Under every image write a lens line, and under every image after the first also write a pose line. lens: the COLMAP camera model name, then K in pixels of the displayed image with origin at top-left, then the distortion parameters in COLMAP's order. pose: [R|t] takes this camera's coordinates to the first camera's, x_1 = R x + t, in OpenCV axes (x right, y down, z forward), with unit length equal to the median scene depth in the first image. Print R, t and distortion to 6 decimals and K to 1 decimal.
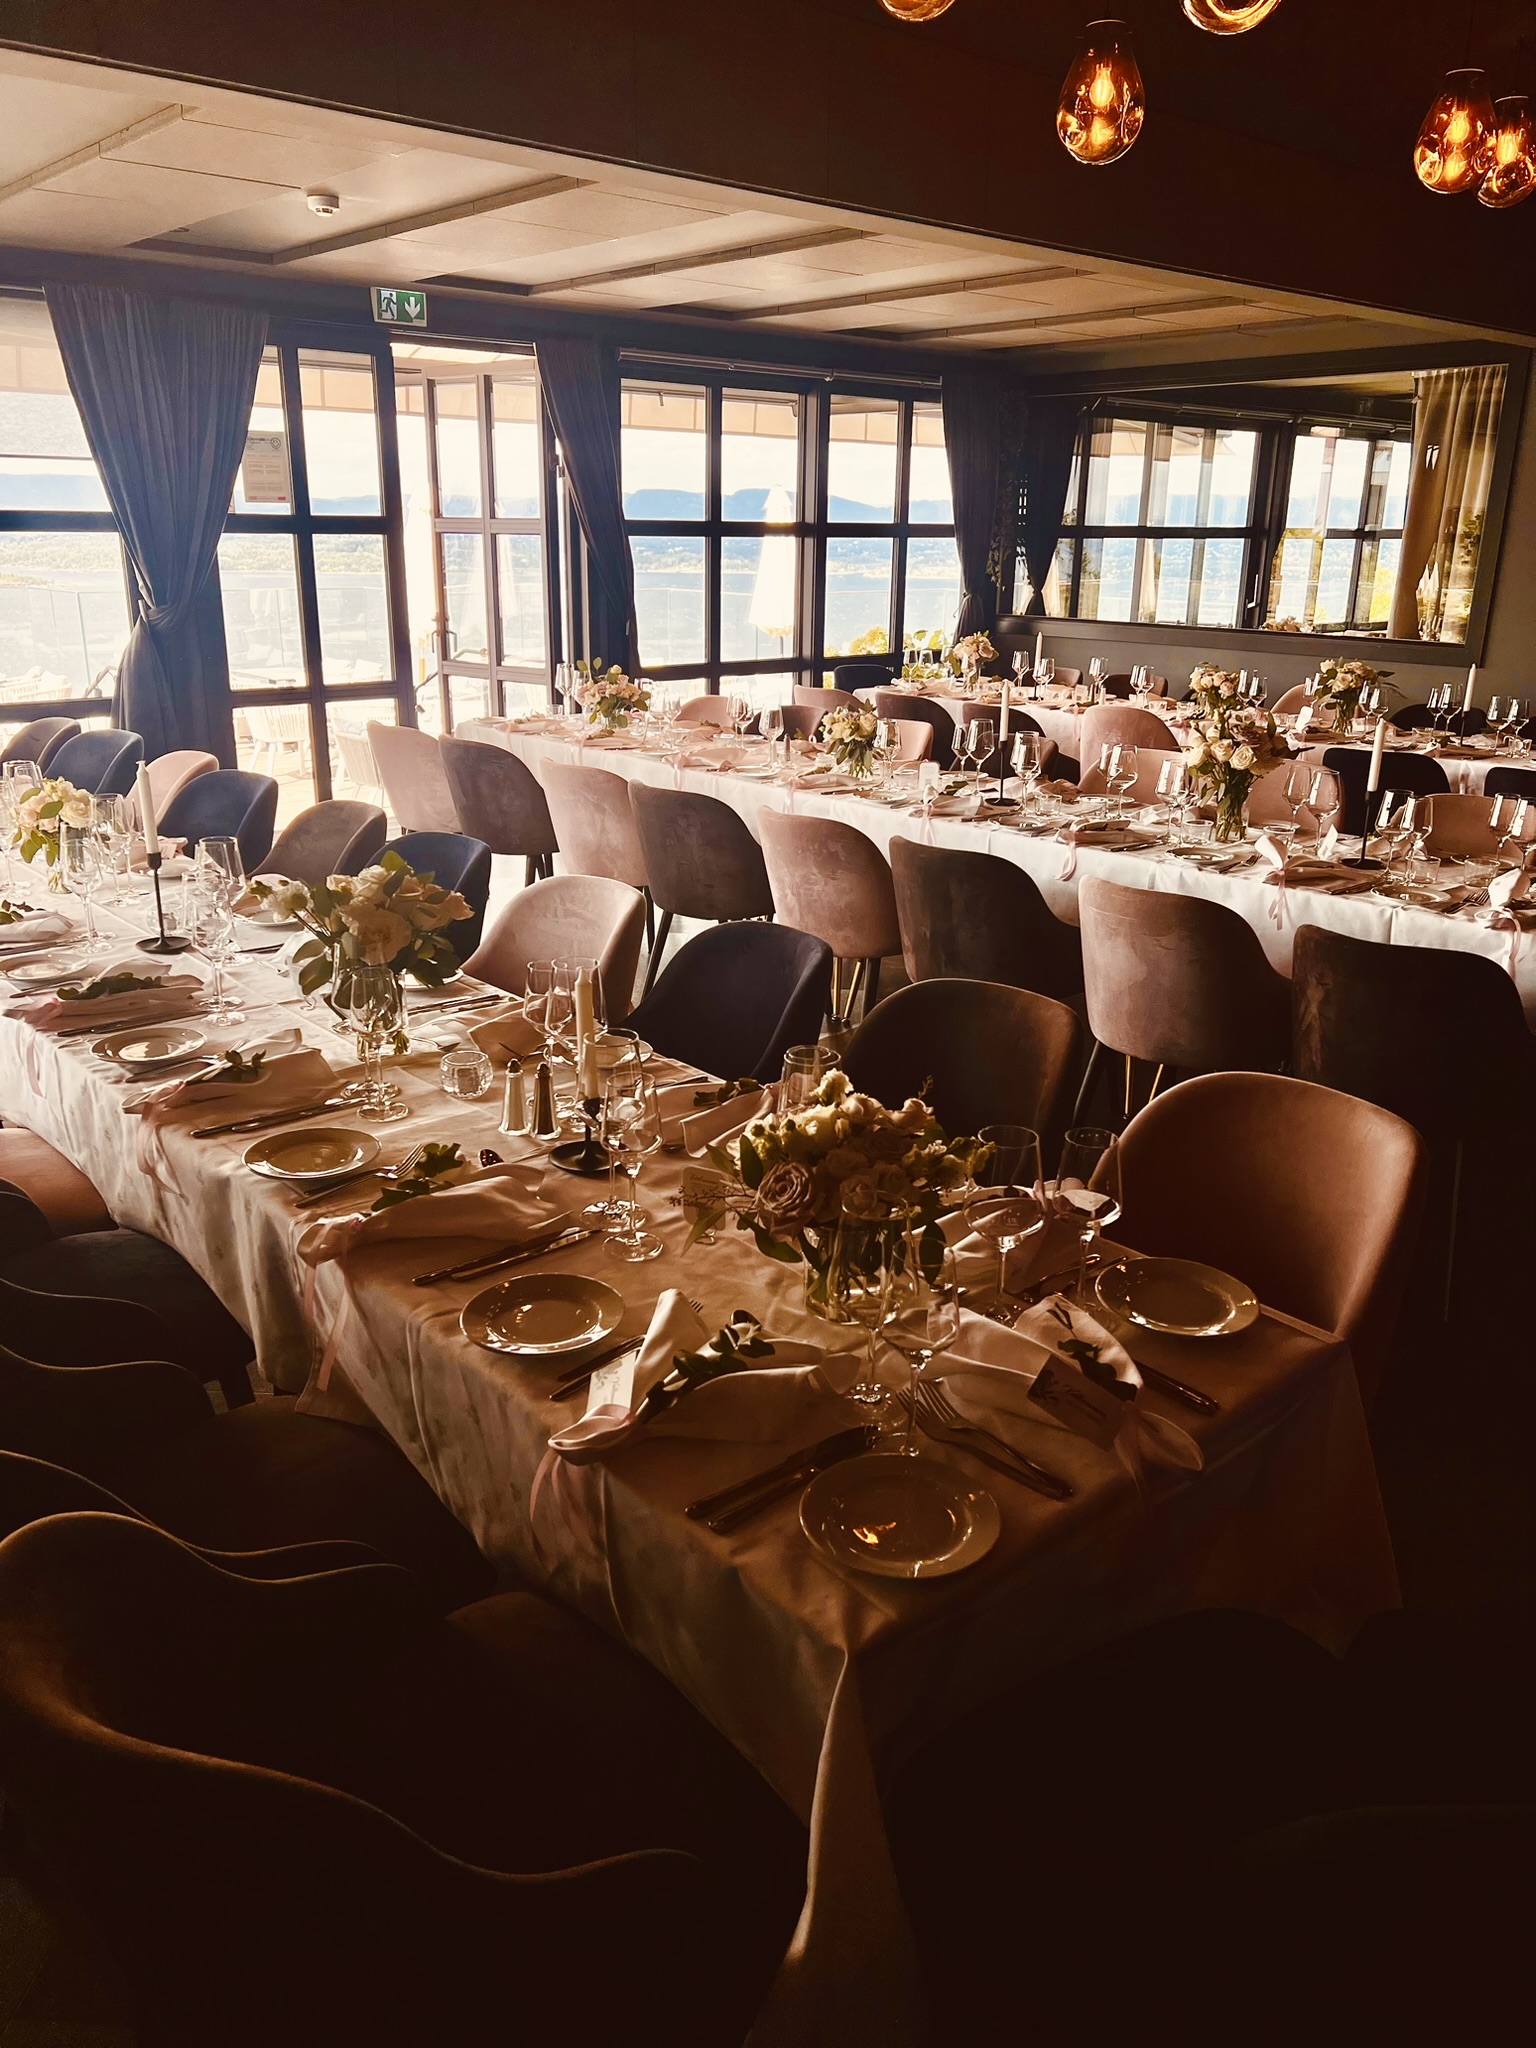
lens RADIAL K [[1555.3, 0, 768.0], [0, 1555.3, 1024.0], [0, 0, 1]] dist [0.109054, -0.200429]
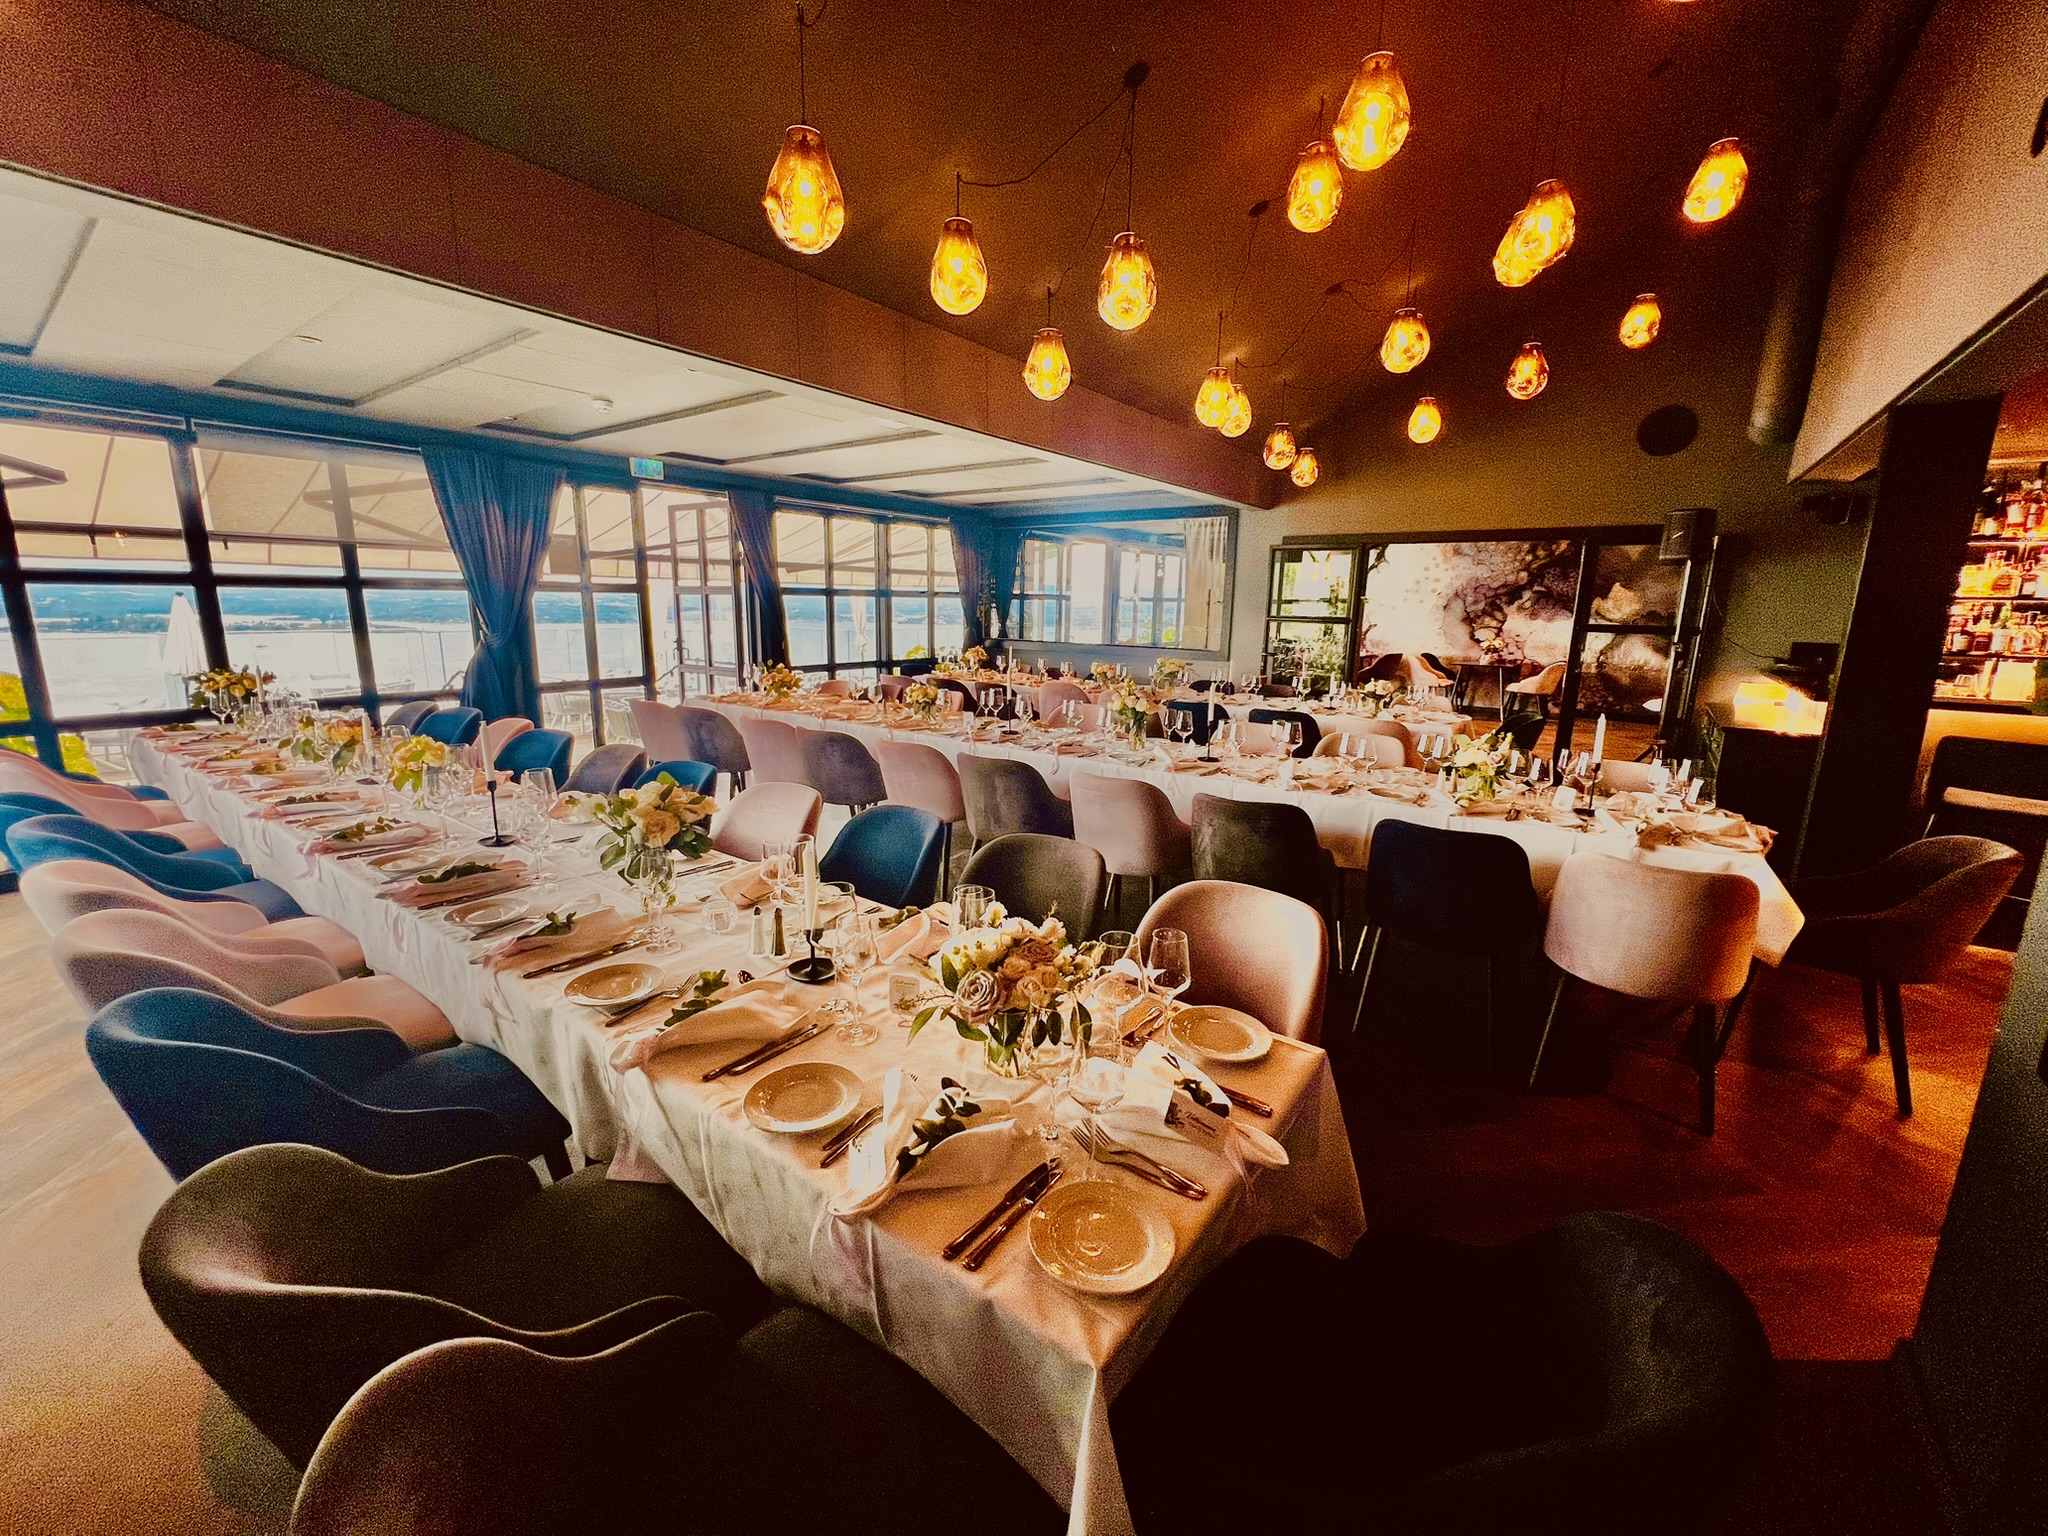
lens RADIAL K [[822.2, 0, 1024.0], [0, 822.2, 768.0], [0, 0, 1]] dist [0.001057, 0.000091]
pose [[0.977419, -0.039029, 0.207674, -0.052378], [0.060705, 0.993230, -0.099045, -0.010915], [-0.202403, 0.109415, 0.973171, 0.124399]]
